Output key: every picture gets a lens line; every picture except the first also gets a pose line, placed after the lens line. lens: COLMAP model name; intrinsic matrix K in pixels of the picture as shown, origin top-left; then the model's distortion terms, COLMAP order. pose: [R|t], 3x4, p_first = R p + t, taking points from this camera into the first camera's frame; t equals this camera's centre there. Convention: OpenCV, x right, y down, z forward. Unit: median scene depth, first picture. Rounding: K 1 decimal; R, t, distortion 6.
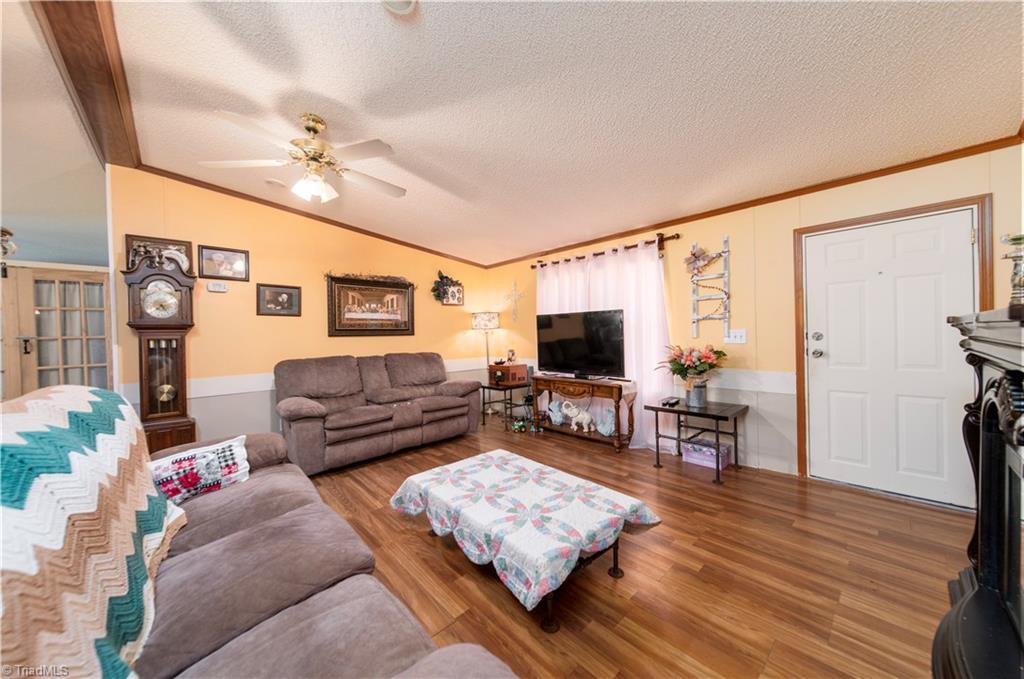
lens RADIAL K [[363.6, 0, 509.0], [0, 363.6, 334.8], [0, 0, 1]] dist [-0.000017, -0.000005]
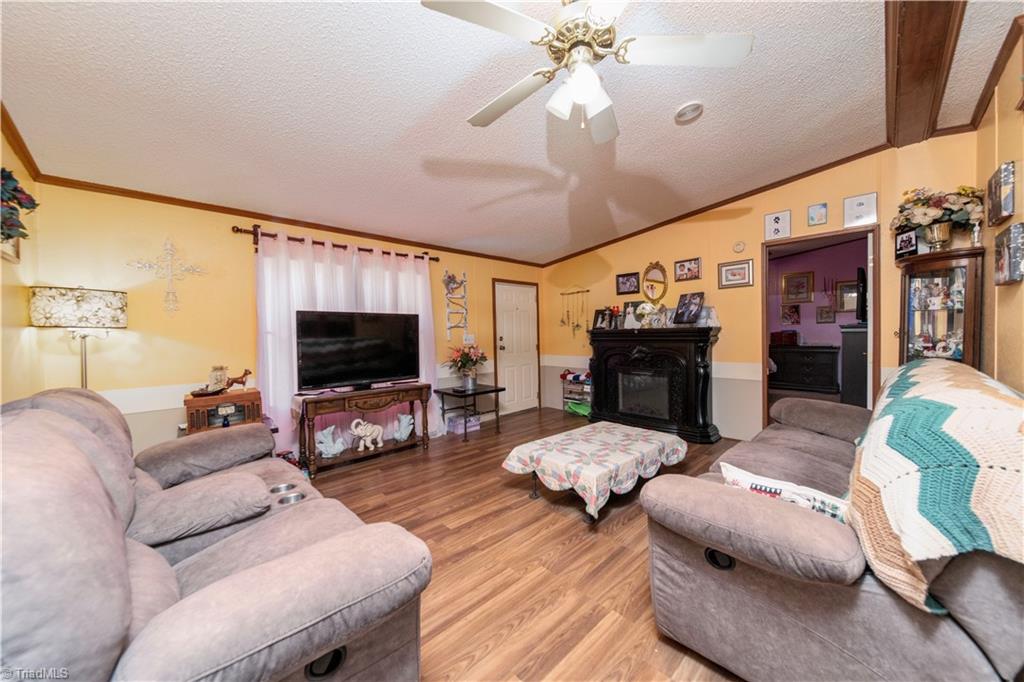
lens RADIAL K [[360.0, 0, 506.2], [0, 360.0, 345.5], [0, 0, 1]] dist [0.000350, 0.000002]
pose [[-0.020504, -0.004223, 0.999781, -0.809379], [0.028593, 0.999580, 0.004809, 0.026222], [-0.999381, 0.028685, -0.020375, 0.829351]]
